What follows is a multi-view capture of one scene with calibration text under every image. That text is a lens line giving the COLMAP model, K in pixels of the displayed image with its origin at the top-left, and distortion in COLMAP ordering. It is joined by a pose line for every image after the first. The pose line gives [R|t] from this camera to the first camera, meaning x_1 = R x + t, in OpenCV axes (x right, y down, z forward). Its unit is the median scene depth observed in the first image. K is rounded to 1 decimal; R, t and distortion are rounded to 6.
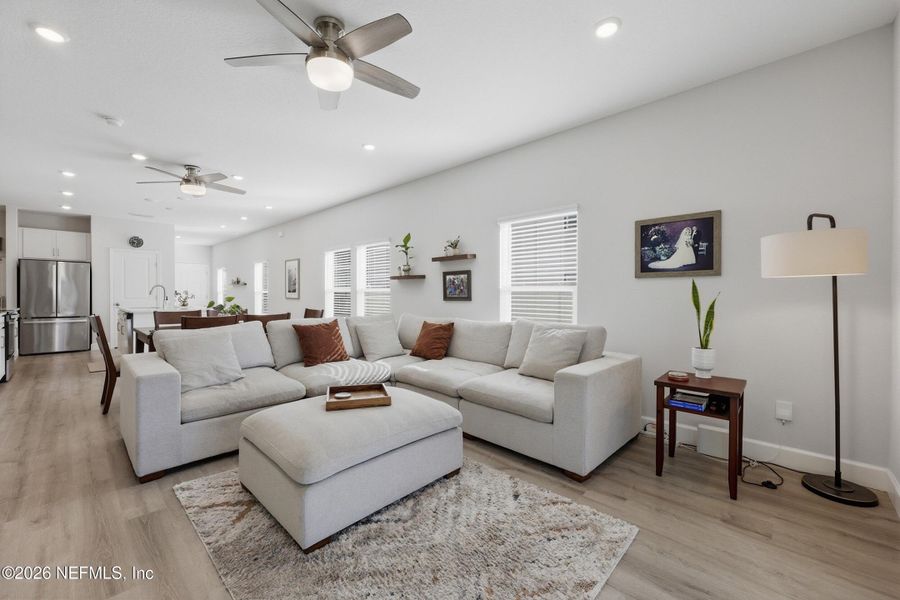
lens RADIAL K [[362.8, 0, 447.5], [0, 362.8, 300.0], [0, 0, 1]] dist [-0.000196, -0.000030]
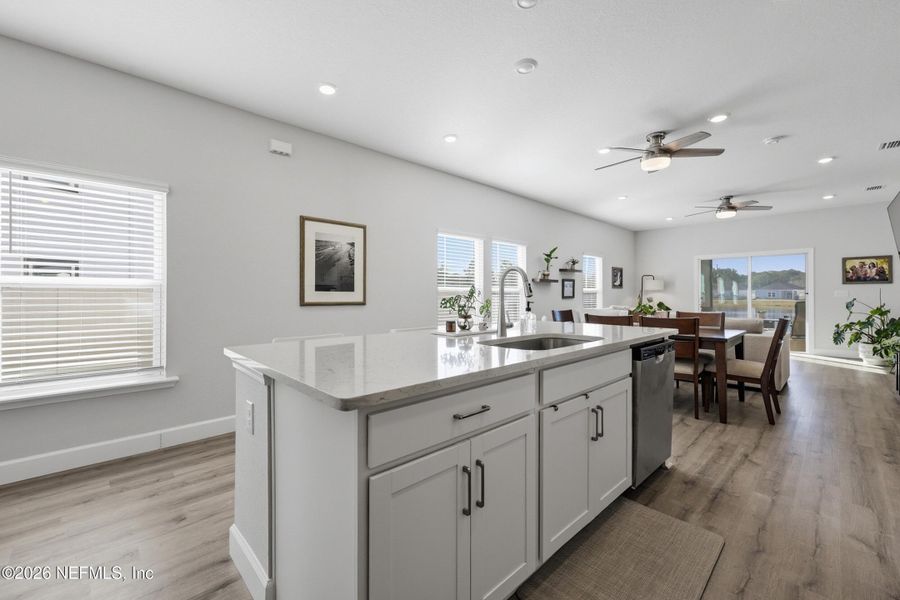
lens RADIAL K [[372.0, 0, 450.9], [0, 372.0, 294.6], [0, 0, 1]] dist [0.002071, 0.000578]
pose [[0.033015, -0.007559, 0.999426, -1.596310], [0.011905, 0.999903, 0.007170, -0.032919], [-0.999384, 0.011661, 0.033101, 1.483500]]
